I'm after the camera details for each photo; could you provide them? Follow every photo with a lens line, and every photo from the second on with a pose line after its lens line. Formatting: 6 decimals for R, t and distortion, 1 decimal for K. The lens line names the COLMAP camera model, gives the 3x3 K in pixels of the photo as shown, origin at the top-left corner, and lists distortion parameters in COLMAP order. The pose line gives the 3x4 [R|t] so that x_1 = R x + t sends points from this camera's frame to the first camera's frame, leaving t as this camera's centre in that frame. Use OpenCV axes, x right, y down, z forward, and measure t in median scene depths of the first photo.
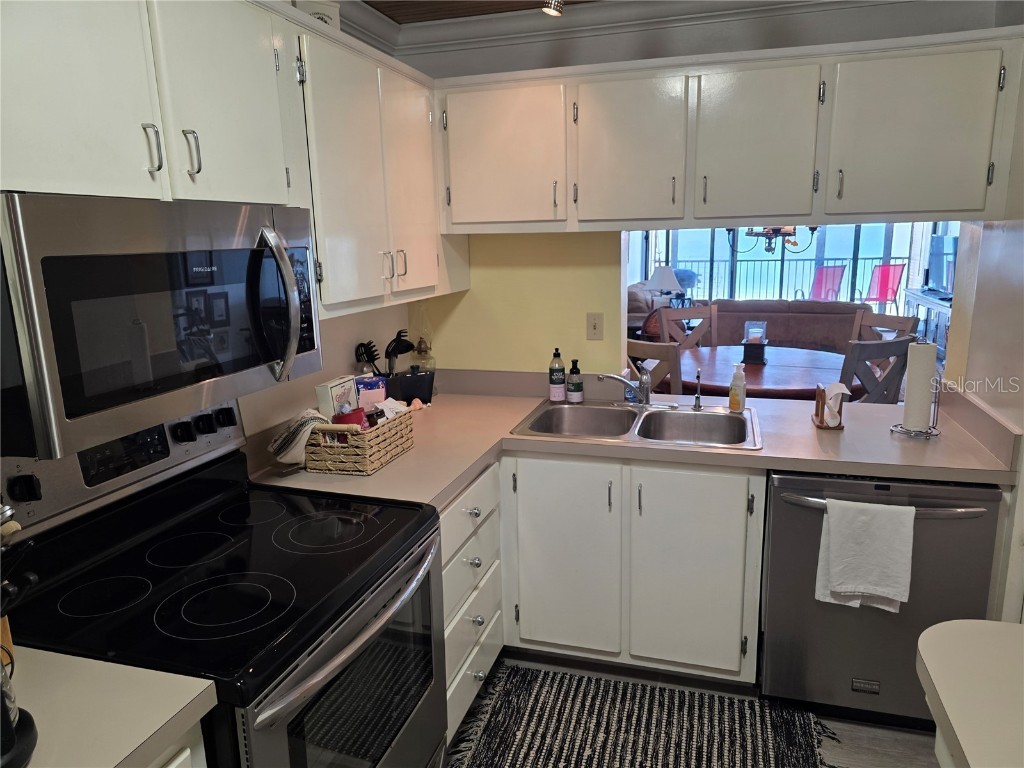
lens RADIAL K [[691.5, 0, 526.8], [0, 691.5, 390.2], [0, 0, 1]] dist [0.056601, -0.054429]
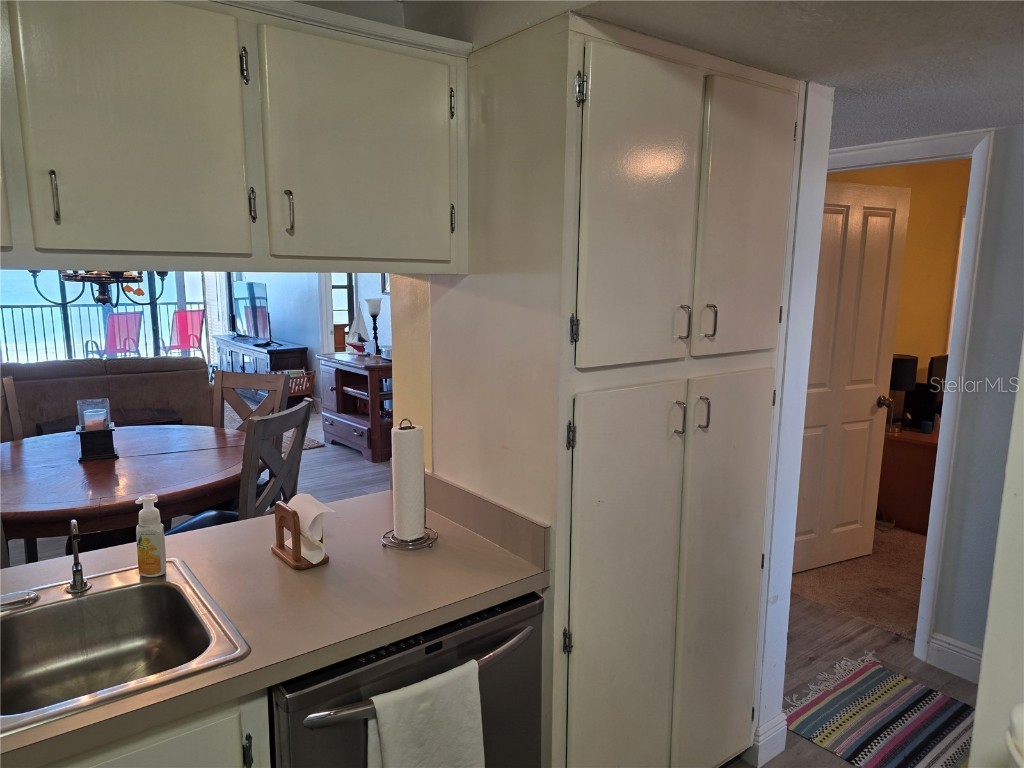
lens RADIAL K [[691.8, 0, 512.3], [0, 691.8, 393.5], [0, 0, 1]] dist [0.053378, -0.058704]
pose [[0.589573, -0.112431, 0.799851, 0.021660], [0.155624, 0.987522, 0.024101, -0.098337], [-0.792581, 0.110267, 0.599714, 0.412516]]
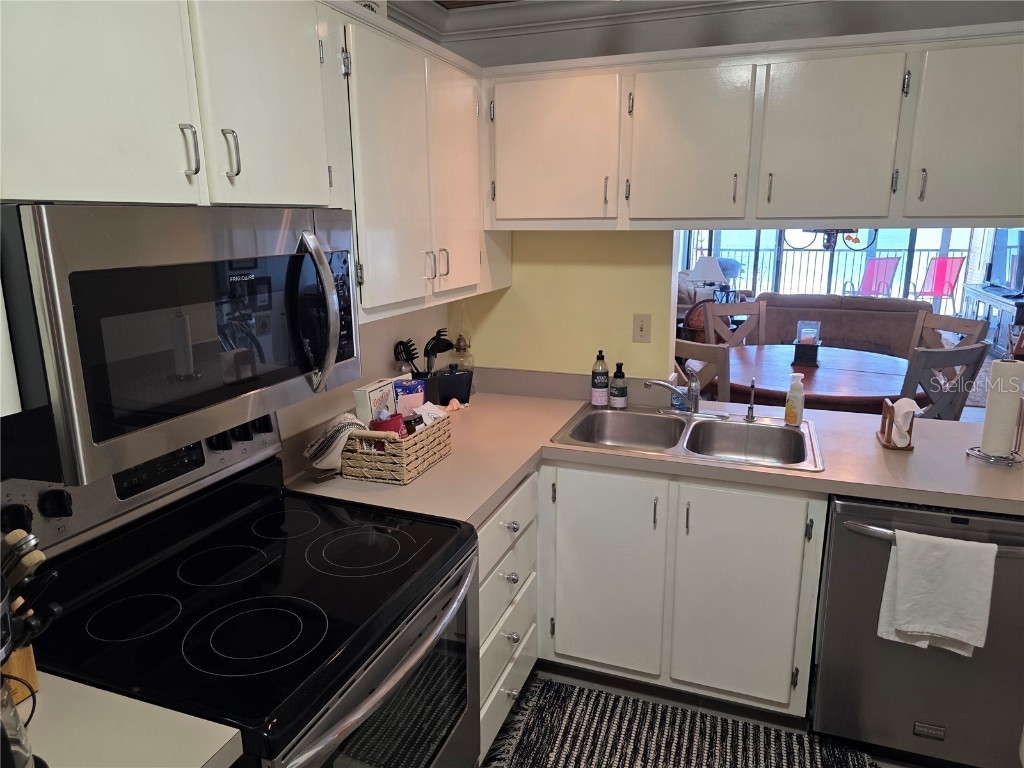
lens RADIAL K [[687.2, 0, 514.1], [0, 687.2, 388.9], [0, 0, 1]] dist [0.062540, -0.060523]
pose [[0.997485, 0.029905, -0.064258, -0.015986], [-0.028377, 0.999295, 0.024572, -0.032779], [0.064947, -0.022687, 0.997631, 0.047300]]
